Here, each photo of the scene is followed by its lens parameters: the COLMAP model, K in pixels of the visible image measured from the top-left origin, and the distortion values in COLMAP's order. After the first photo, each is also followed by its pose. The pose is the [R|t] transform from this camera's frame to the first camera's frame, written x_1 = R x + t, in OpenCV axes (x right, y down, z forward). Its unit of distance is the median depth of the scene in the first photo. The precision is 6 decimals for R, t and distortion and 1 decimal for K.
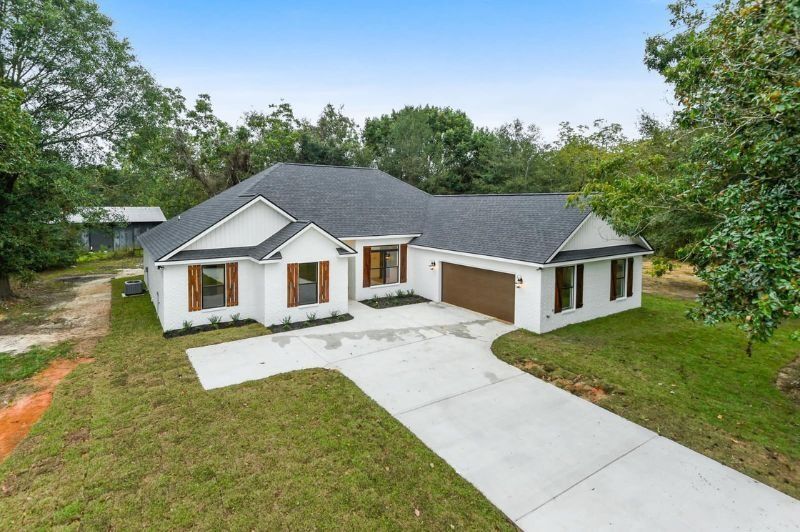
lens RADIAL K [[406.8, 0, 400.8], [0, 406.8, 212.0], [0, 0, 1]] dist [0.024349, -0.000047]
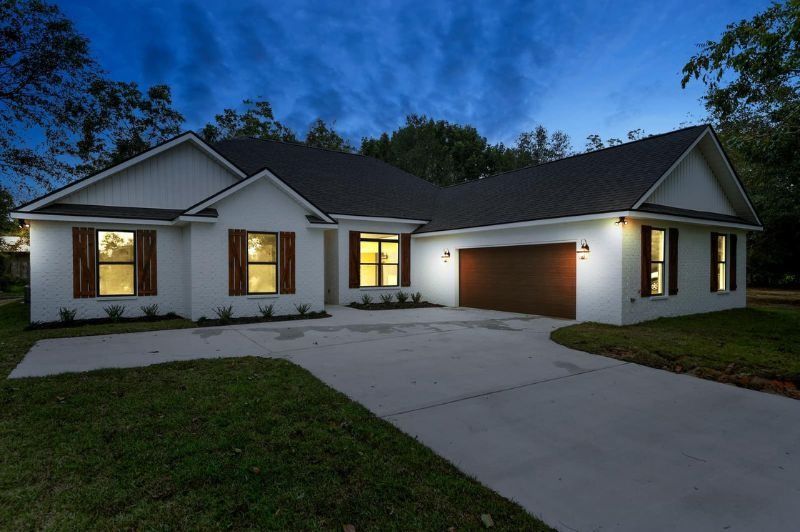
lens RADIAL K [[423.2, 0, 400.0], [0, 423.2, 266.0], [0, 0, 1]] dist [0.013139, -0.000463]
pose [[0.999893, -0.009974, -0.010671, 0.005752], [0.009737, 0.999711, -0.021996, 0.203774], [0.010888, 0.021890, 0.999701, 0.316976]]
